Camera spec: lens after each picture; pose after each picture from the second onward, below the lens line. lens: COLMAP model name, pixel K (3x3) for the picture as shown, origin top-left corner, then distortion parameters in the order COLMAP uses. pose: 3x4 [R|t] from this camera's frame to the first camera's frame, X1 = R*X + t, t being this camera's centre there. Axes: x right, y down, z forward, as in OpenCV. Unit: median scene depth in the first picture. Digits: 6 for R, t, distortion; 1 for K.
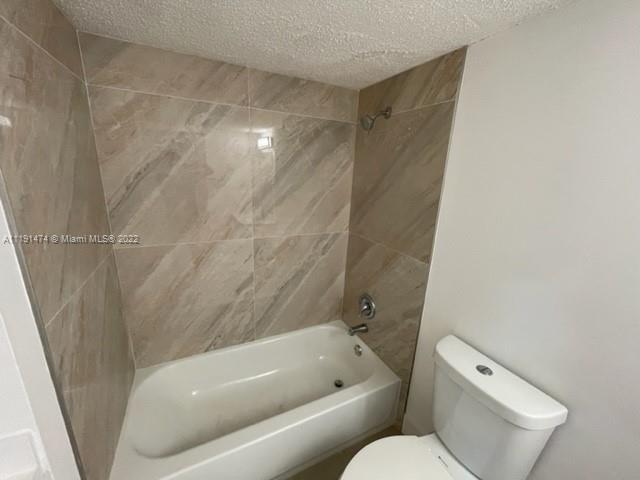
lens RADIAL K [[258.4, 0, 322.3], [0, 258.4, 240.0], [0, 0, 1]] dist [0.000805, 0.000041]
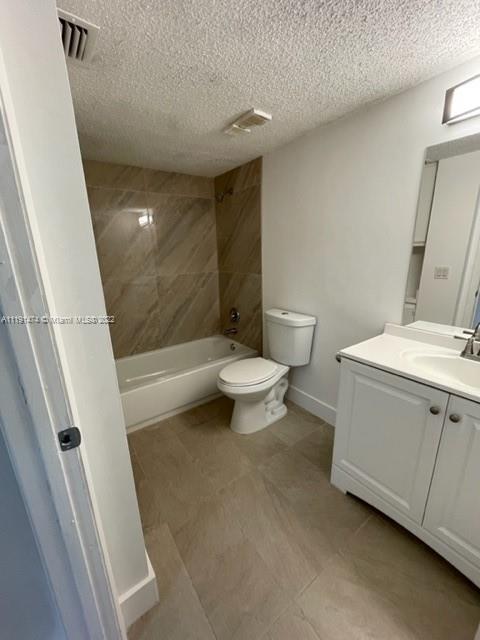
lens RADIAL K [[258.4, 0, 237.6], [0, 258.4, 319.2], [0, 0, 1]] dist [0.000805, 0.000041]
pose [[0.986160, -0.108752, 0.125144, -0.005920], [0.108751, 0.994045, 0.006855, 0.280785], [-0.125144, 0.006850, 0.992115, -0.571166]]
